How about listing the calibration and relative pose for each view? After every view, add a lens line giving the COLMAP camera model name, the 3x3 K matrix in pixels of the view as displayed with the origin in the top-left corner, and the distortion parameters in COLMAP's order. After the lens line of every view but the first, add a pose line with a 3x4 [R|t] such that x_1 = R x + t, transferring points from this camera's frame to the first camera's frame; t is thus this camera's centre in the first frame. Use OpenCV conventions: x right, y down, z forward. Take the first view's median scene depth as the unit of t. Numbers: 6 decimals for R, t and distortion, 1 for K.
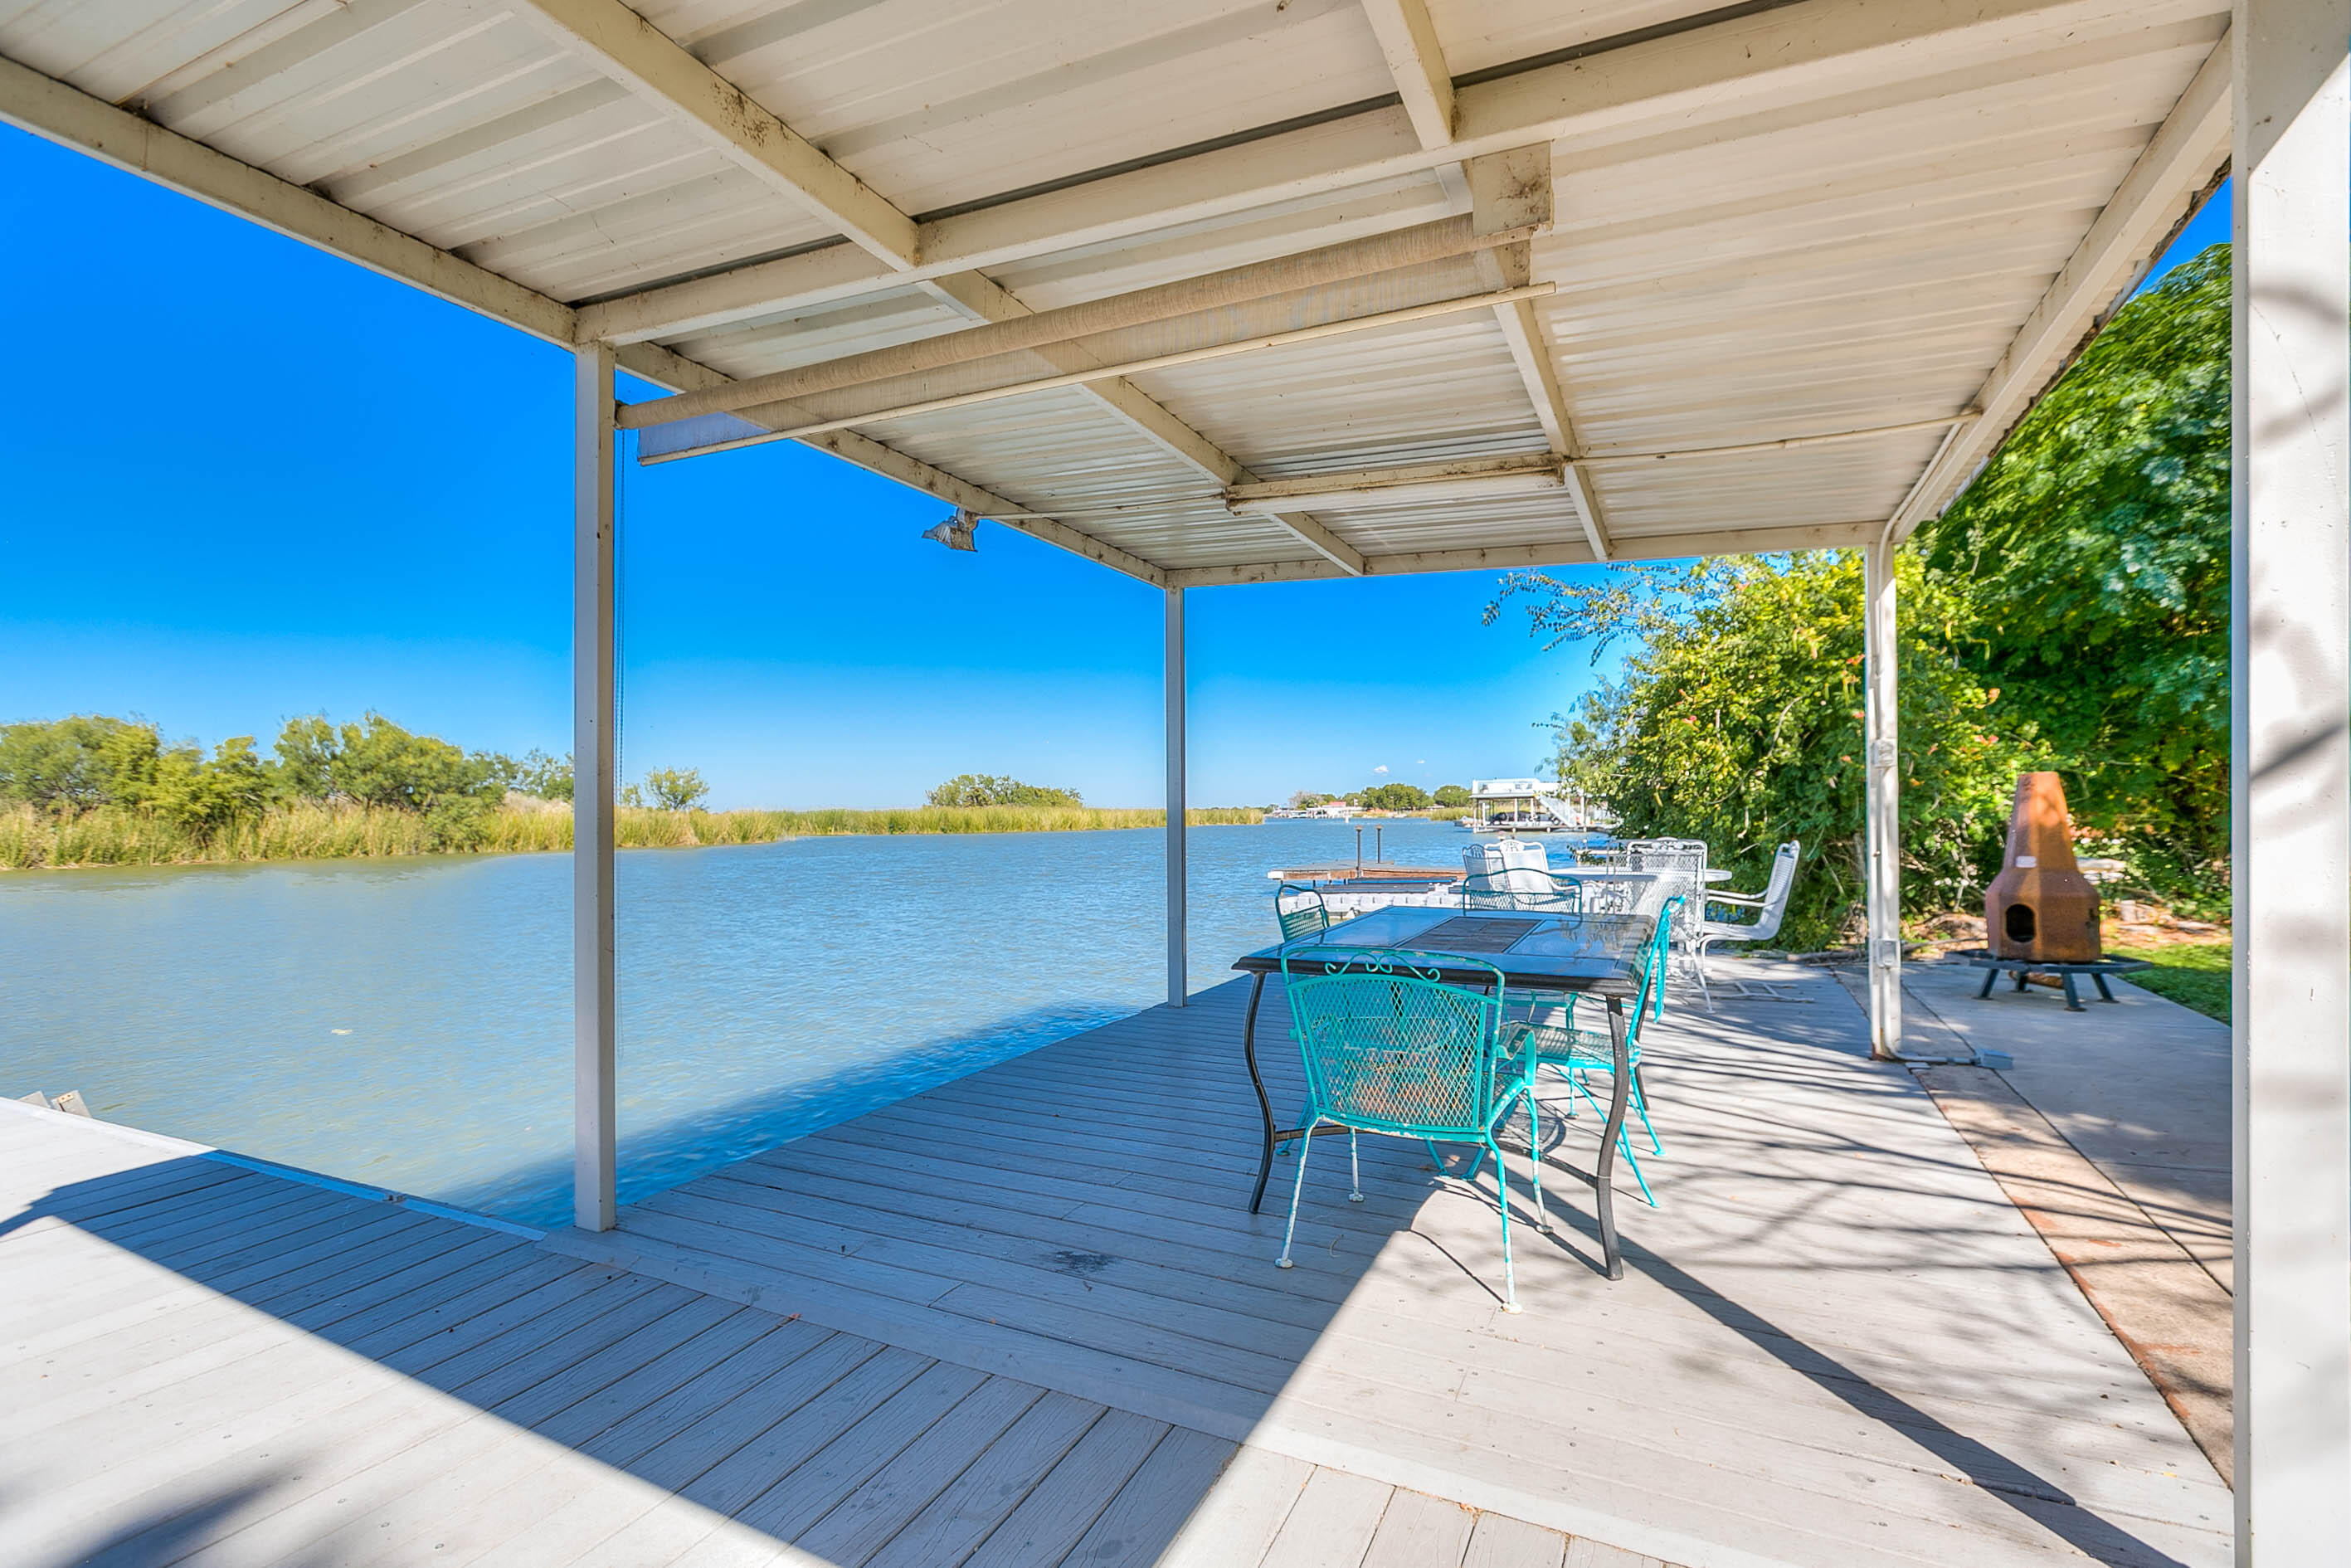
lens RADIAL K [[1083.6, 0, 1175.5], [0, 1083.6, 784.0], [0, 0, 1]] dist [0.000938, 0.000139]
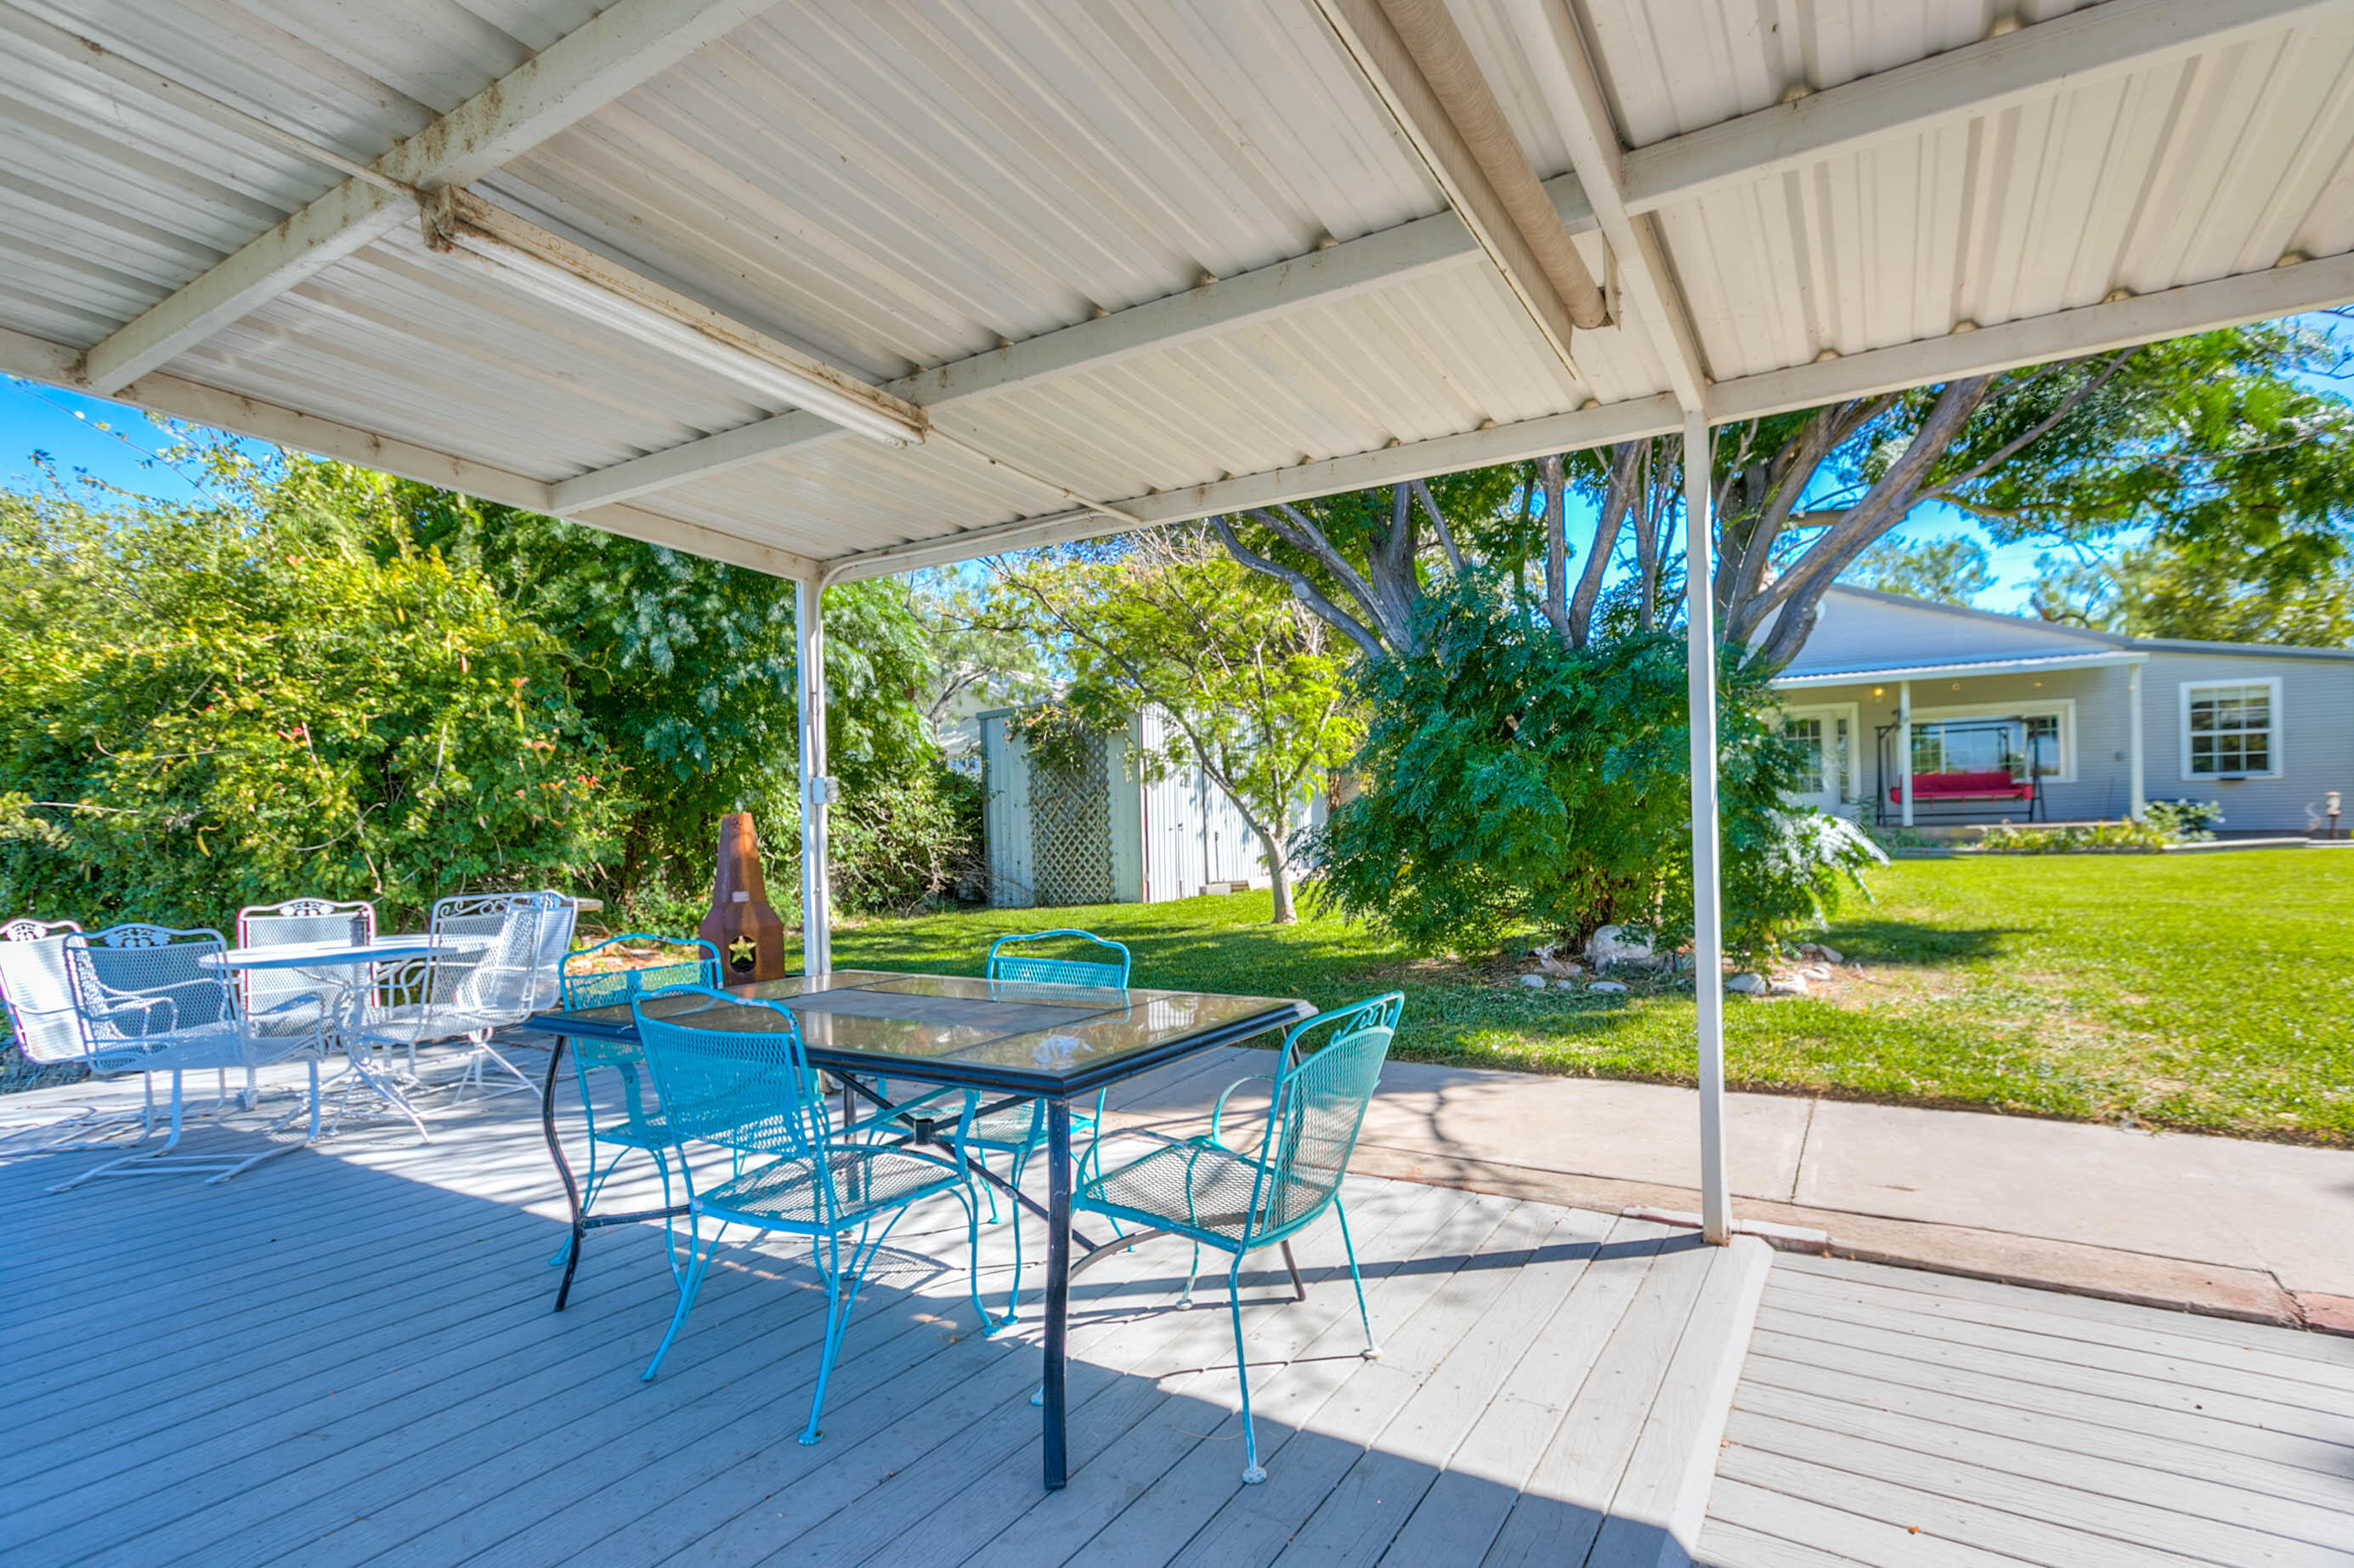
lens RADIAL K [[1177.6, 0, 1177.0], [0, 1177.6, 784.0], [0, 0, 1]] dist [0.011342, 0.000095]
pose [[0.075667, 0.039538, 0.996349, -0.622619], [0.000526, 0.999212, -0.039692, 0.013901], [-0.997133, 0.003528, 0.075586, 0.876777]]
